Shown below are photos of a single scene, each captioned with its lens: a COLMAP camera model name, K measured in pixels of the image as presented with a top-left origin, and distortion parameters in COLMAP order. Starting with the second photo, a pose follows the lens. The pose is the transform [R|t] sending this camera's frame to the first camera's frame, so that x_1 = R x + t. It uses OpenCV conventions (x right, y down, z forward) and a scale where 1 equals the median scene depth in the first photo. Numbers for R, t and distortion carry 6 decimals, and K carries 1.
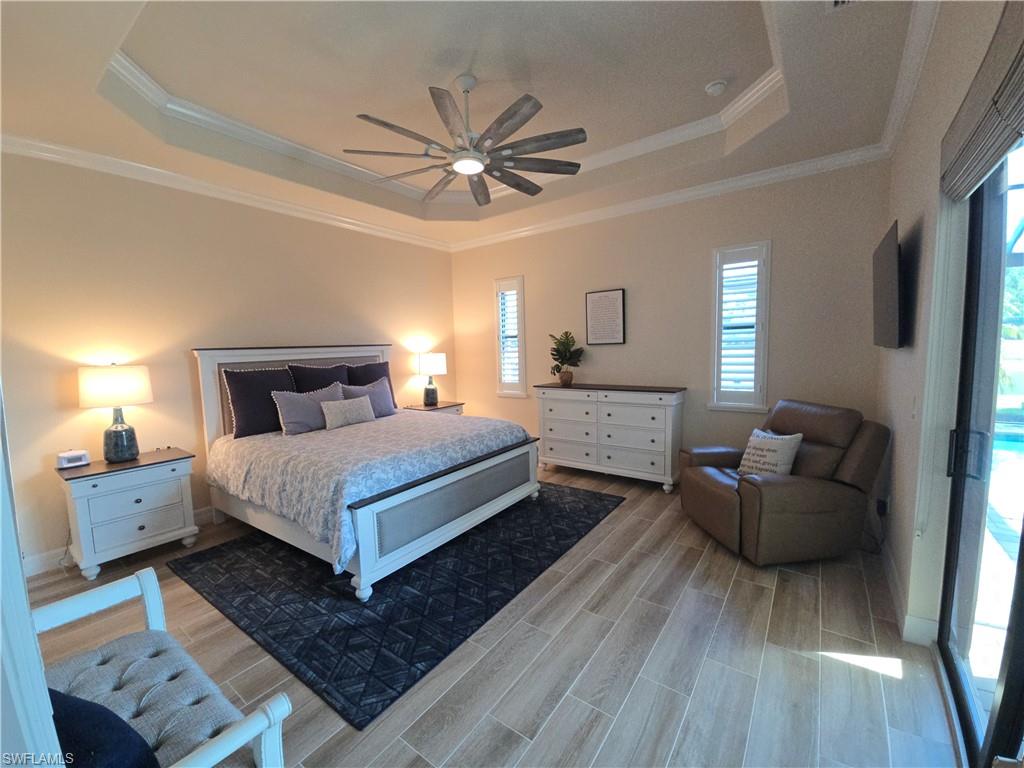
lens RADIAL K [[417.3, 0, 505.6], [0, 417.3, 385.0], [0, 0, 1]] dist [0.000631, -0.000724]
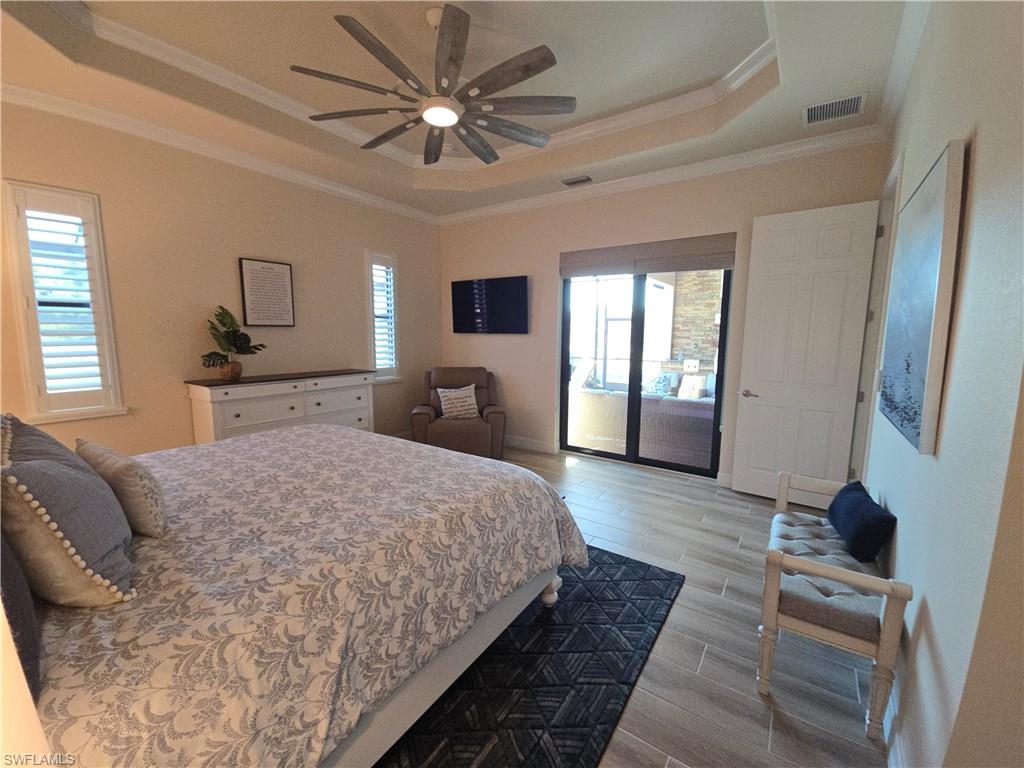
lens RADIAL K [[417.3, 0, 505.6], [0, 417.3, 385.0], [0, 0, 1]] dist [0.000631, -0.000724]
pose [[-0.015103, -0.104578, 0.994402, -0.602282], [0.084998, 0.990781, 0.105488, -0.028847], [-0.996267, 0.086115, -0.006075, 0.541415]]
